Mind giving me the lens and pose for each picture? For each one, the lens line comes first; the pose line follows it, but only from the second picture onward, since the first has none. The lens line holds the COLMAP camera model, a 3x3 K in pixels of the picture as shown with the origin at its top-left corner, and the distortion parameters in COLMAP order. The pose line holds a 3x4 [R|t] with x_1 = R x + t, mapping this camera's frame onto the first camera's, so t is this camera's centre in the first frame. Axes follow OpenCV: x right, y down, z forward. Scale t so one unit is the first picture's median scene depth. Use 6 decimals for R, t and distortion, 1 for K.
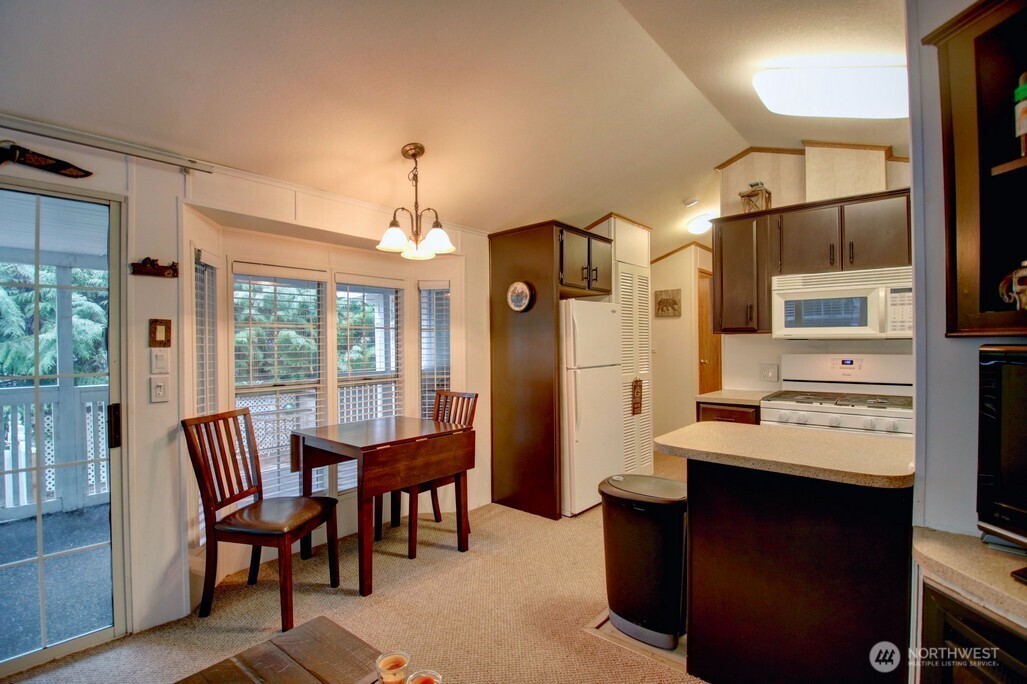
lens RADIAL K [[473.6, 0, 502.2], [0, 473.6, 343.5], [0, 0, 1]] dist [-0.012871, -0.009435]
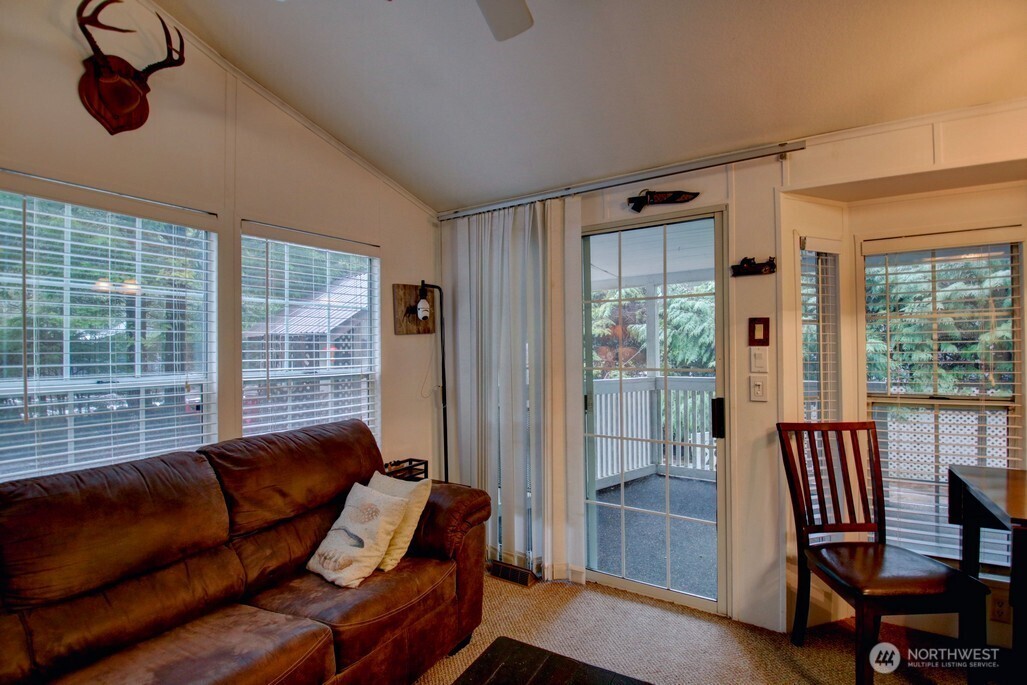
lens RADIAL K [[473.6, 0, 508.2], [0, 473.6, 346.5], [0, 0, 1]] dist [-0.012871, -0.009435]
pose [[0.179328, -0.004082, -0.983781, 0.149069], [0.010807, 0.999939, -0.002179, 0.005434], [0.983730, -0.010241, 0.179362, 0.295034]]
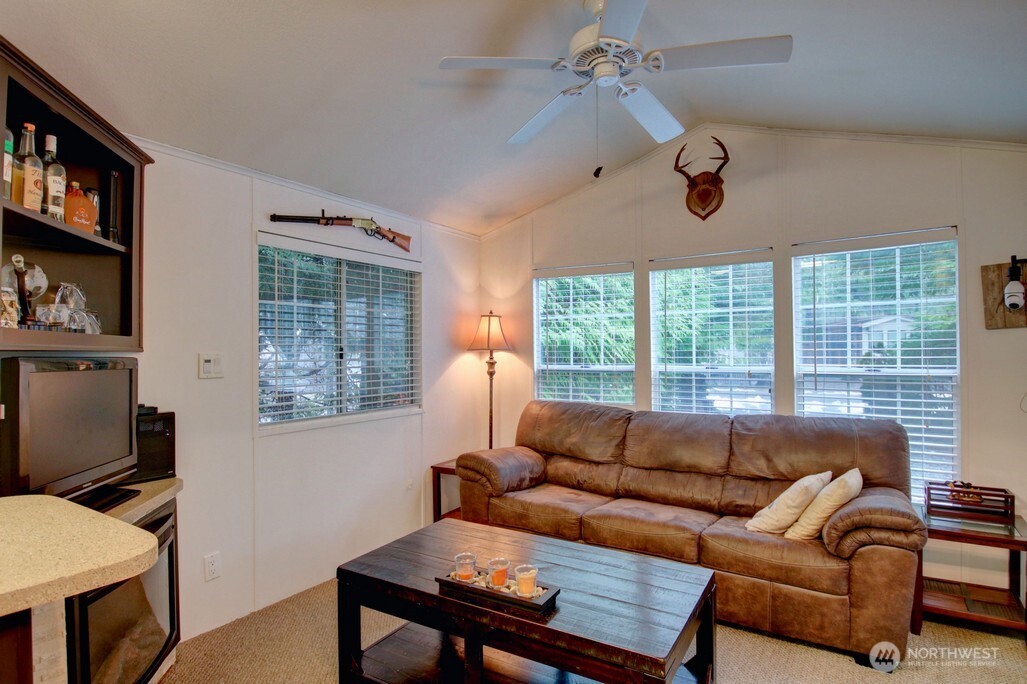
lens RADIAL K [[529.9, 0, 508.6], [0, 529.9, 350.8], [0, 0, 1]] dist [-0.014085, -0.002994]
pose [[-0.989945, 0.012556, -0.140897, 0.017077], [0.012786, 0.999918, -0.000729, 0.001996], [0.140877, -0.002523, -0.990024, 1.208187]]
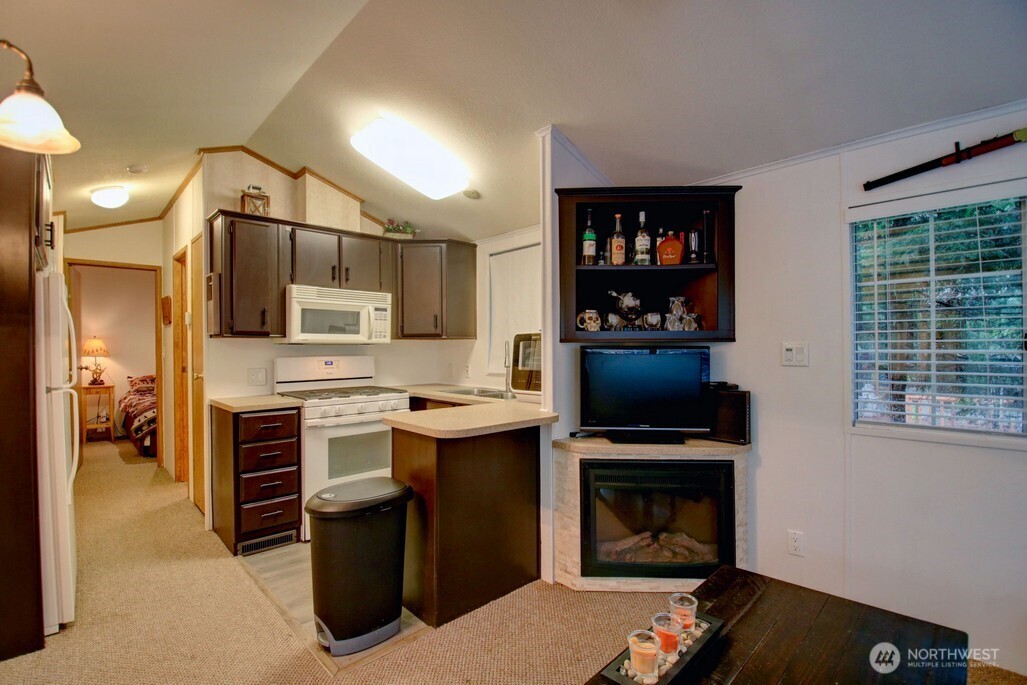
lens RADIAL K [[473.6, 0, 523.3], [0, 473.6, 344.0], [0, 0, 1]] dist [-0.012871, -0.009435]
pose [[0.076746, 0.010558, 0.996995, -0.606010], [0.006766, 0.999915, -0.011110, 0.009558], [-0.997028, 0.007598, 0.076668, 0.544441]]
